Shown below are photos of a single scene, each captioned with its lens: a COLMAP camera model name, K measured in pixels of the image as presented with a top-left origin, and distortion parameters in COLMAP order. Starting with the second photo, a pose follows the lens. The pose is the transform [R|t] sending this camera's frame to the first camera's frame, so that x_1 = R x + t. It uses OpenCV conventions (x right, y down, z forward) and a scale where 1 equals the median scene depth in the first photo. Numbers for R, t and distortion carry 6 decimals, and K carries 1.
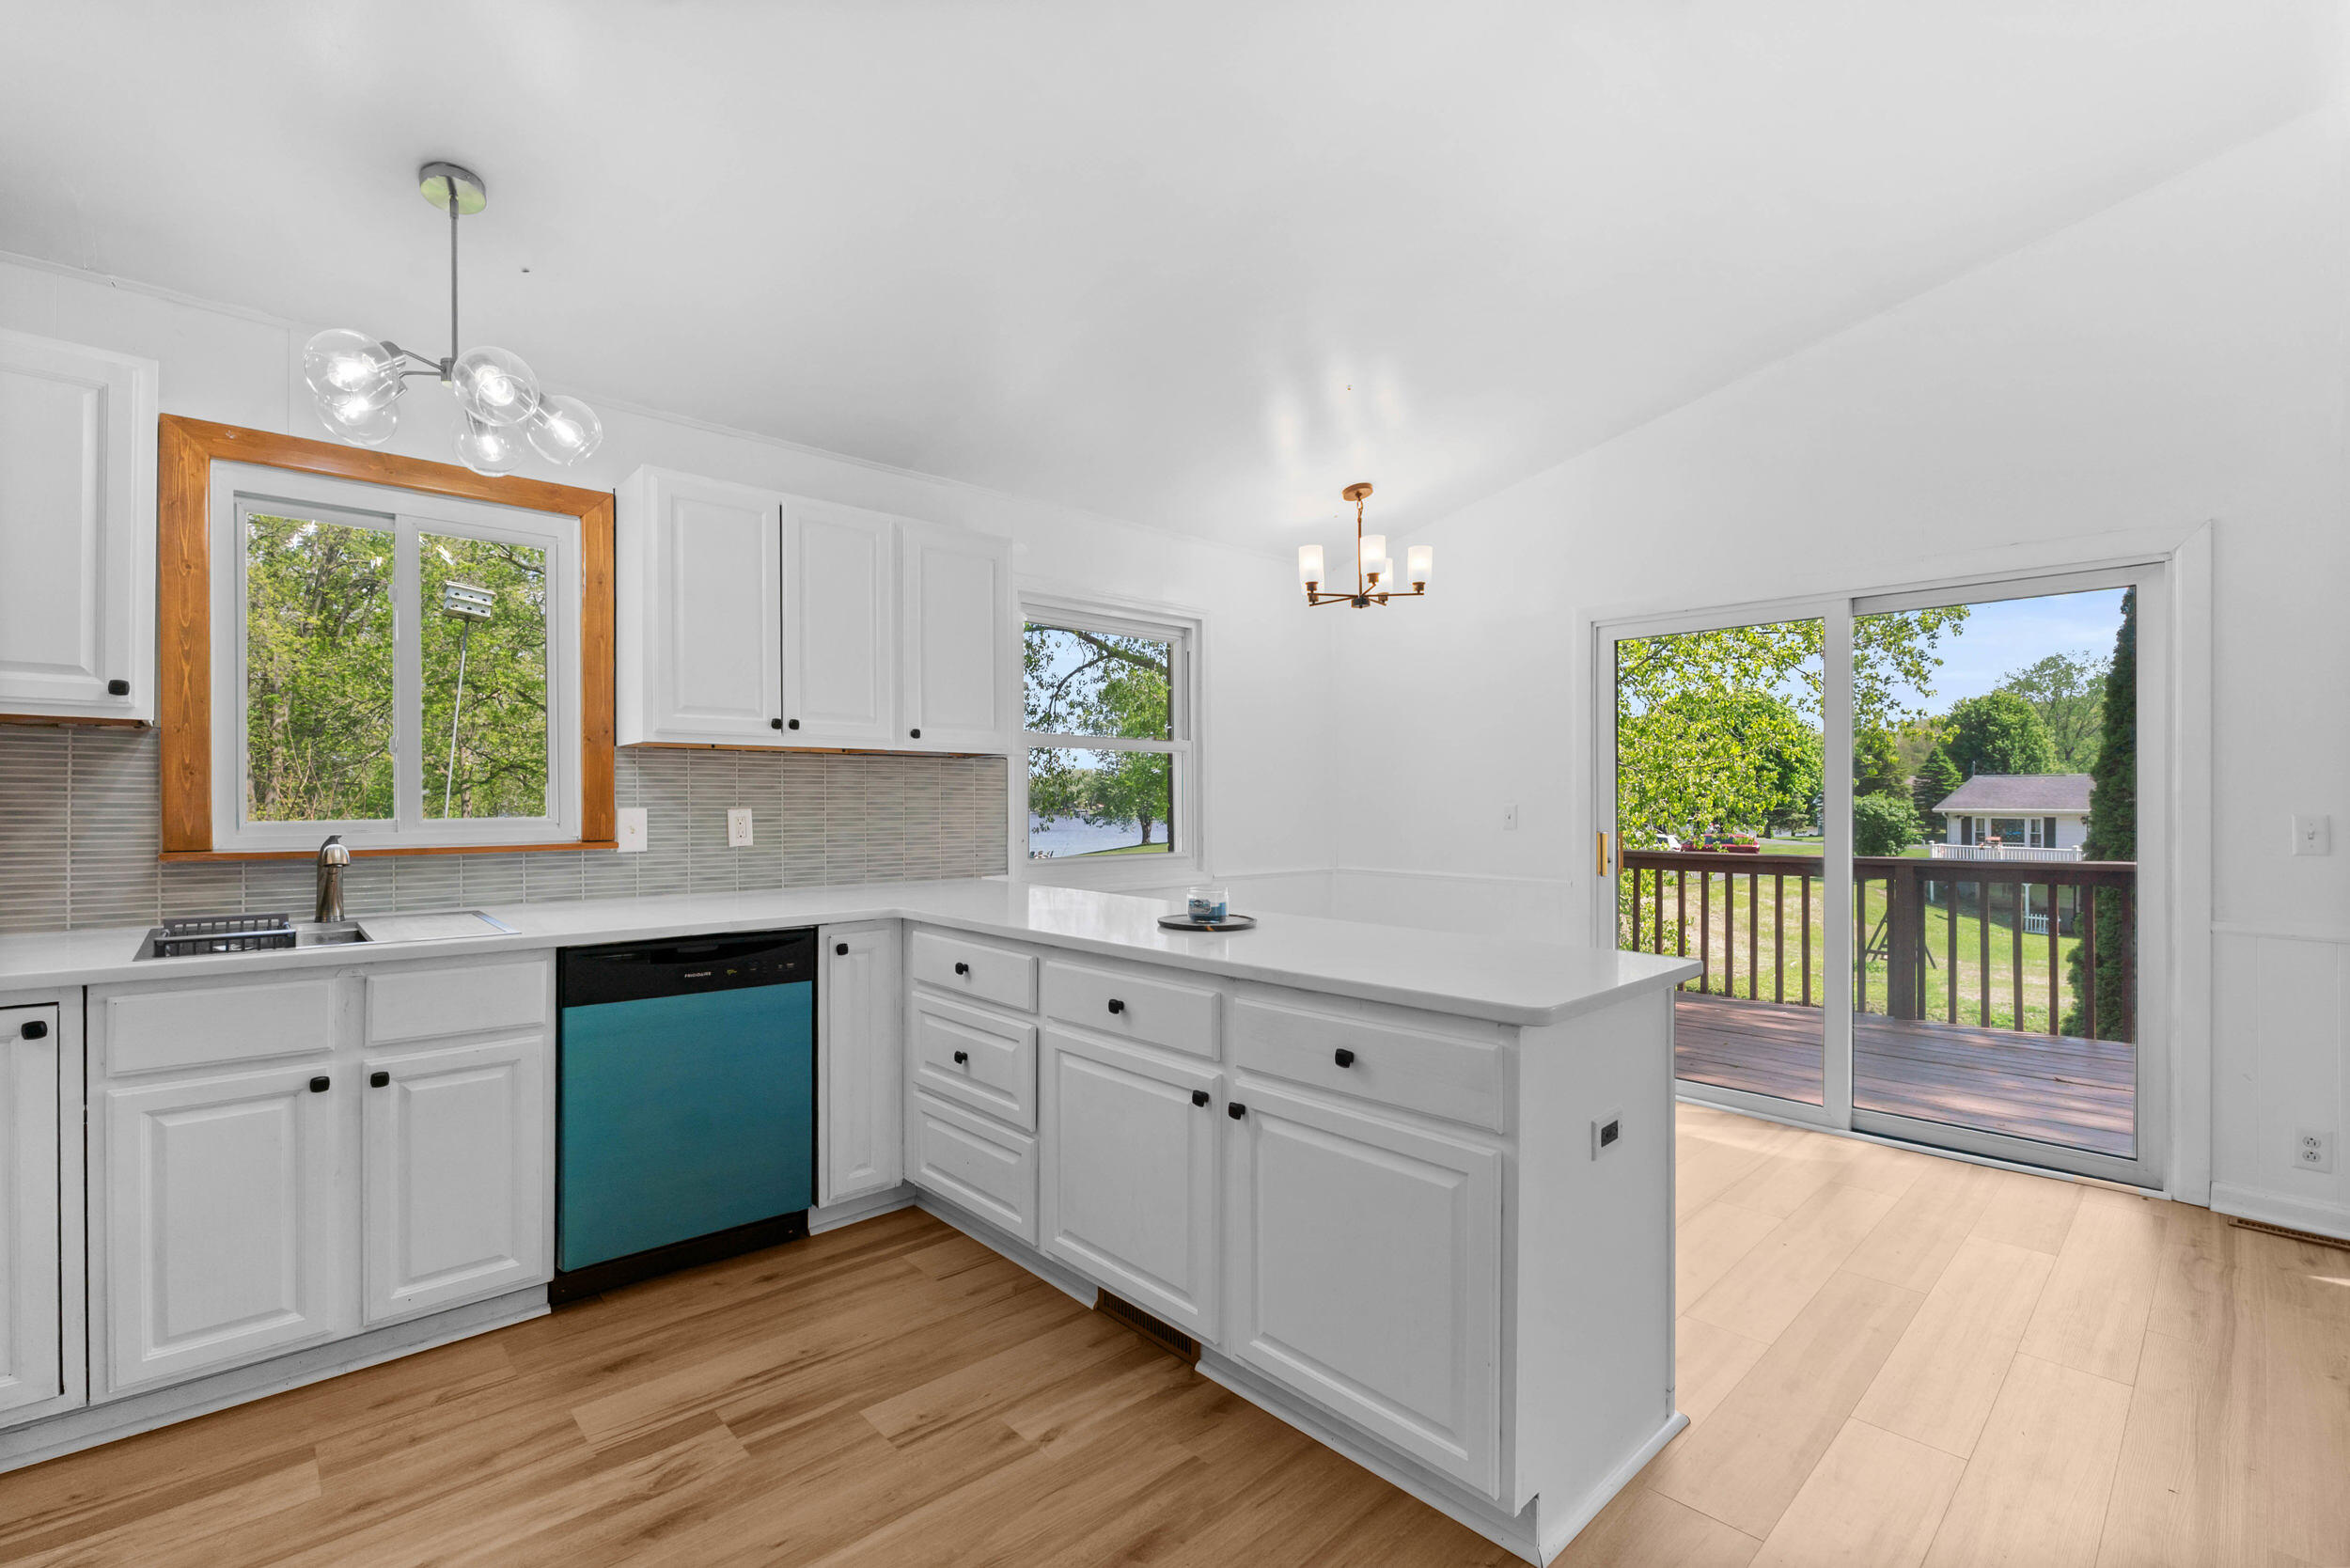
lens RADIAL K [[1023.2, 0, 1148.8], [0, 1023.2, 802.5], [0, 0, 1]] dist [-0.006520, -0.000954]
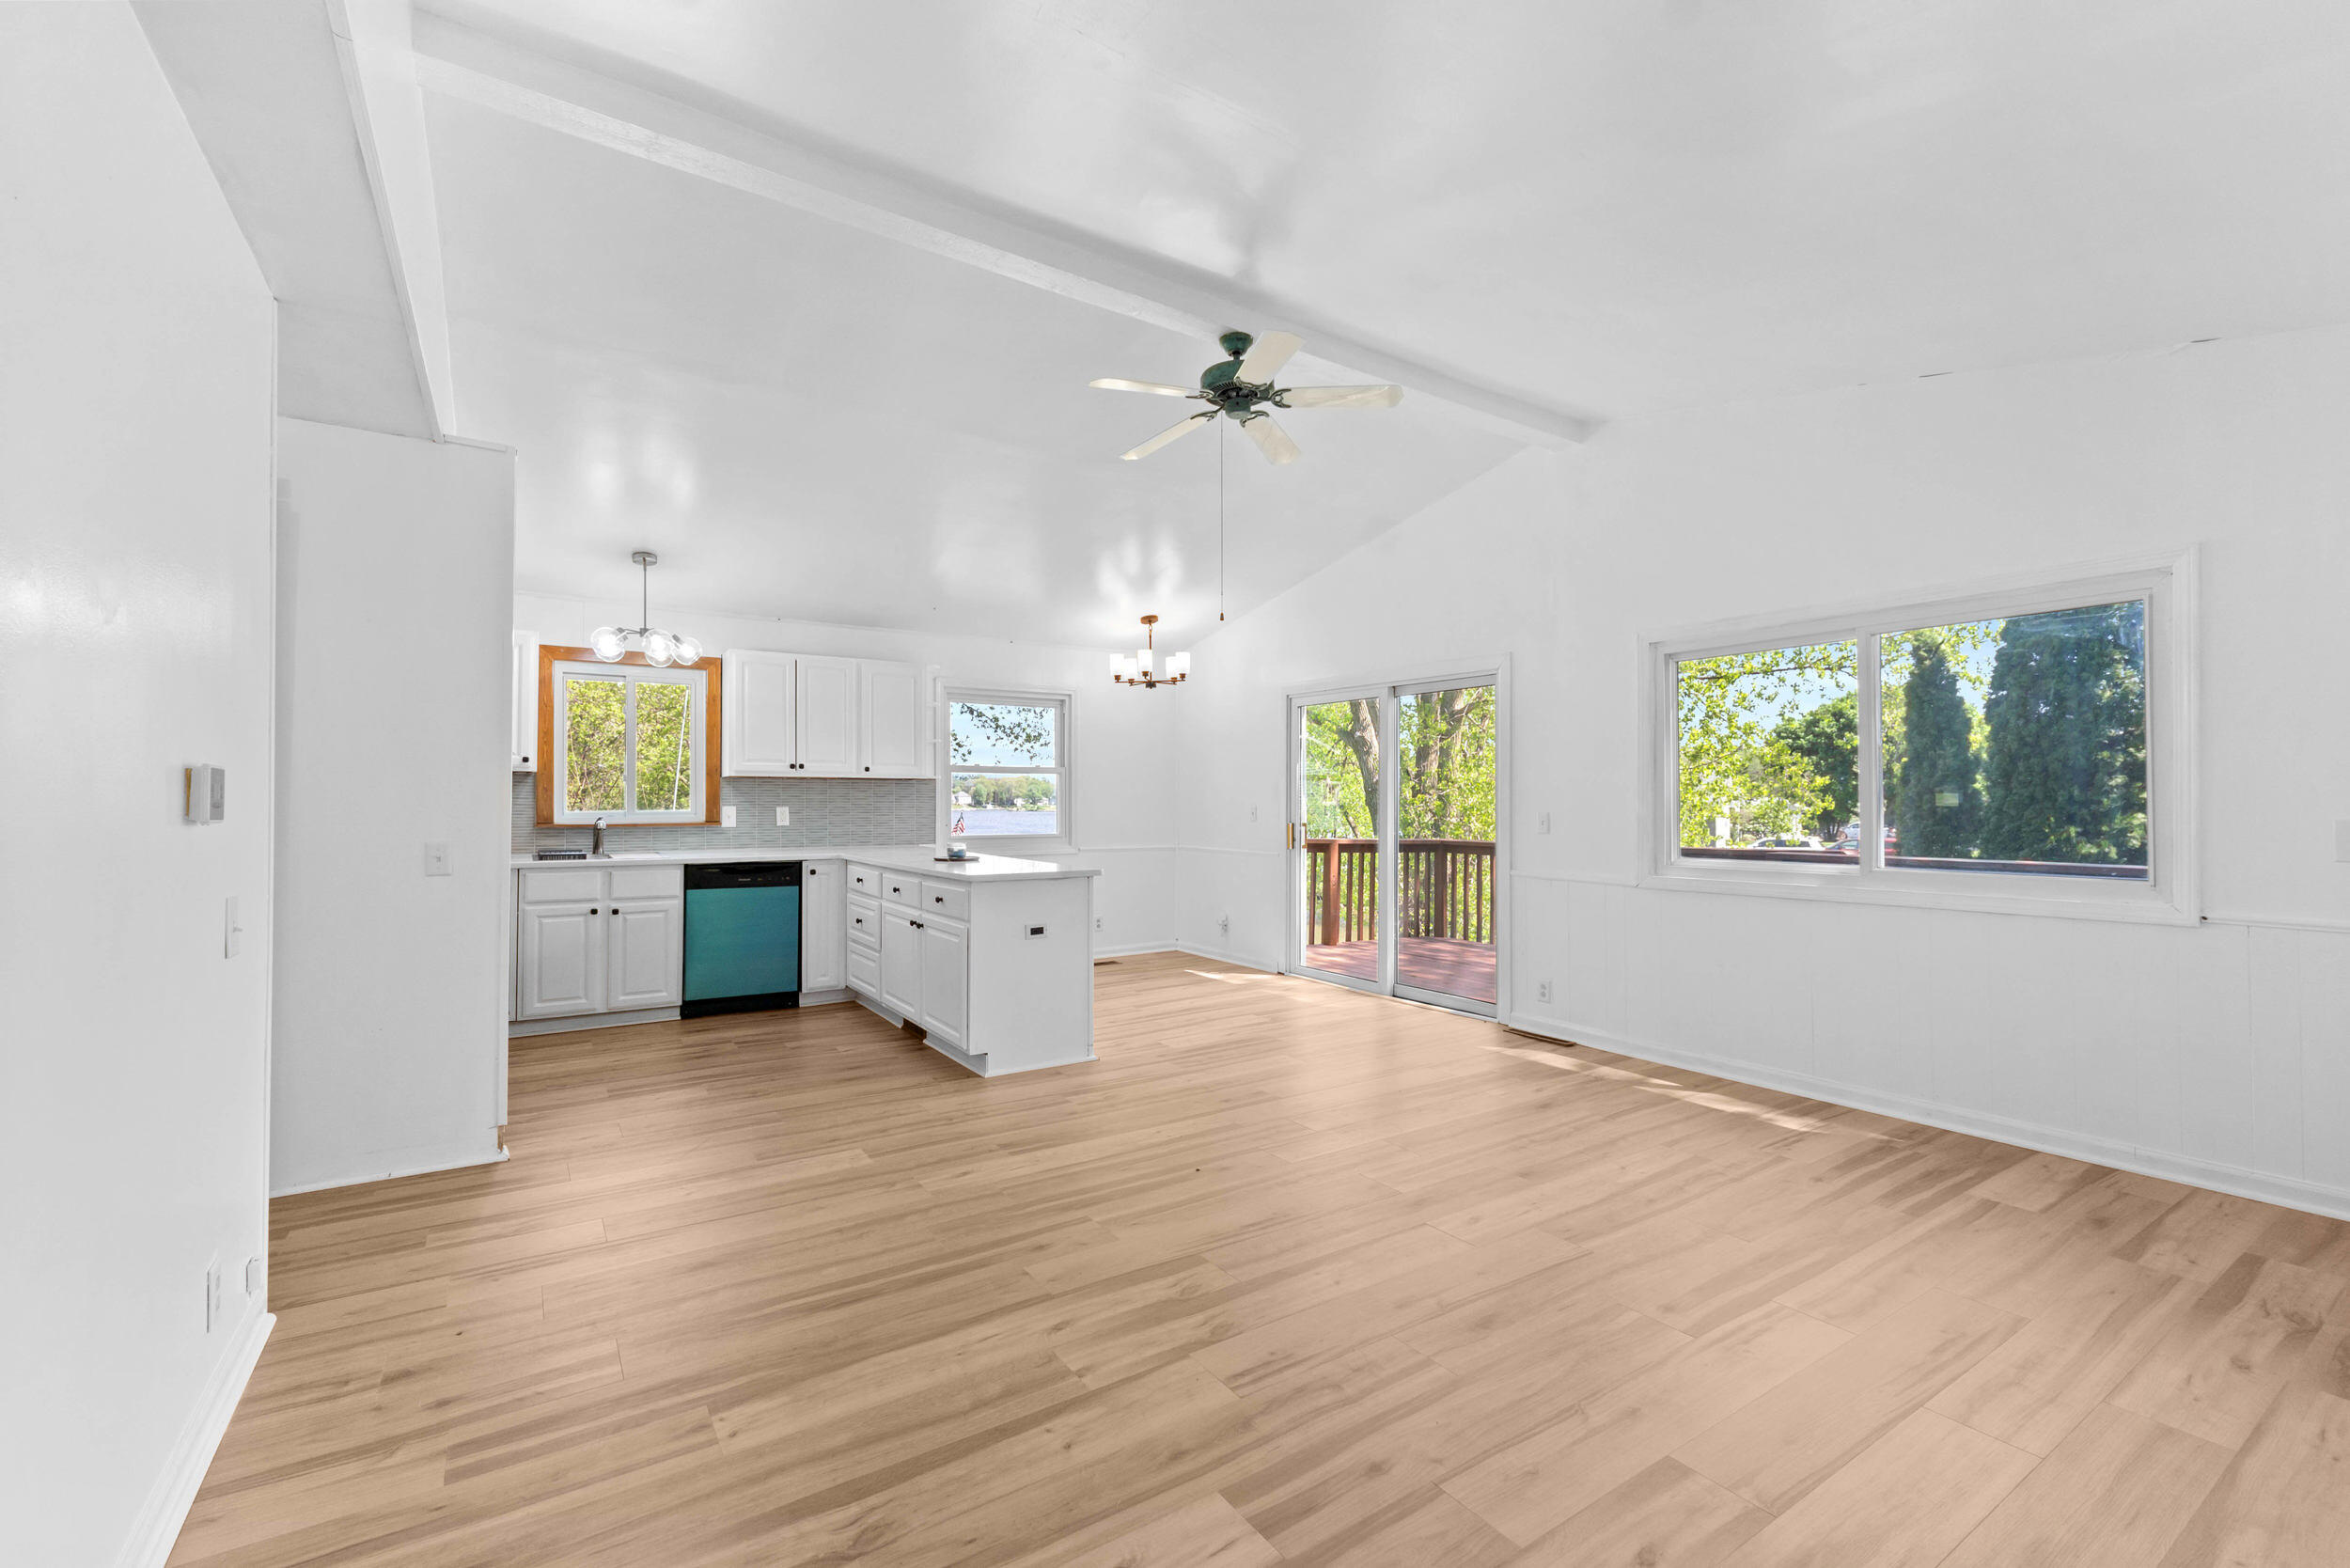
lens RADIAL K [[987.5, 0, 1153.6], [0, 987.5, 793.5], [0, 0, 1]] dist [0.013590, -0.004599]
pose [[0.986655, 0.001001, -0.162823, 0.836576], [-0.002658, 0.999947, -0.009961, -0.003646], [0.162804, 0.010261, 0.986605, -1.054219]]
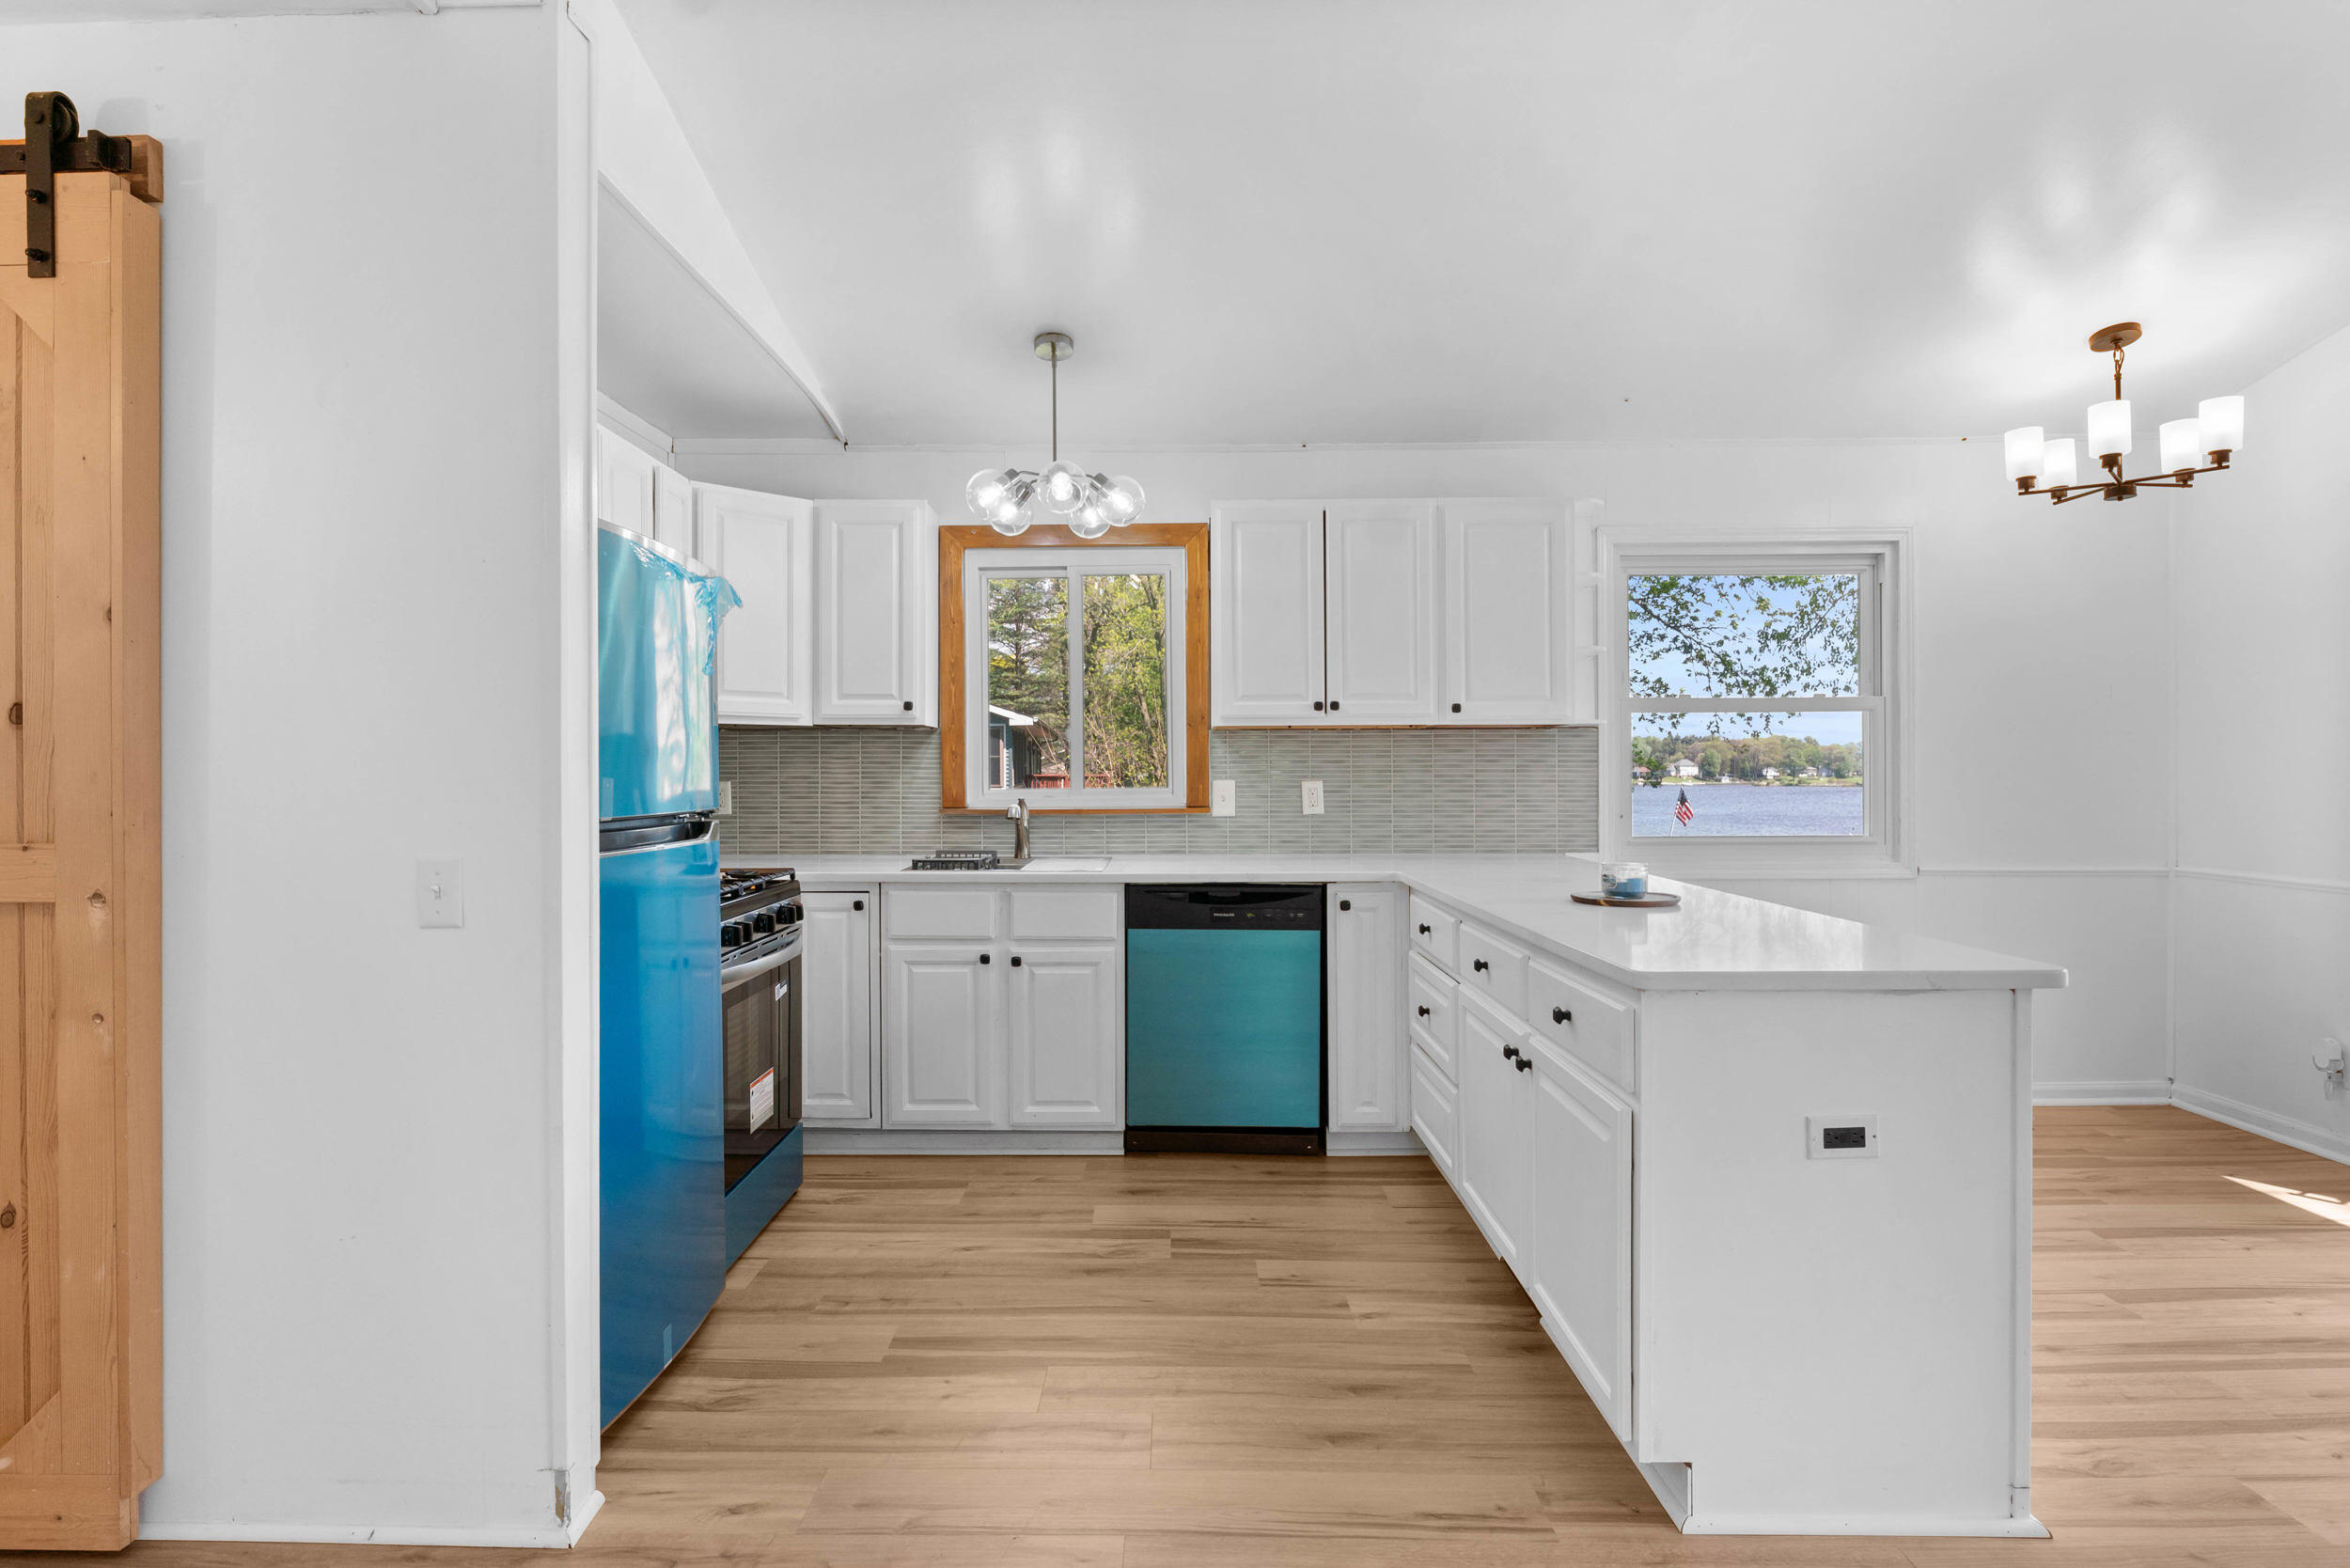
lens RADIAL K [[1256.0, 0, 1153.8], [0, 1256.0, 784.4], [0, 0, 1]] dist [-0.006038, -0.001066]
pose [[0.727774, 0.003158, -0.685810, 0.553542], [0.002194, 0.999974, 0.006933, 0.000034], [0.685814, -0.006550, 0.727747, -0.169120]]
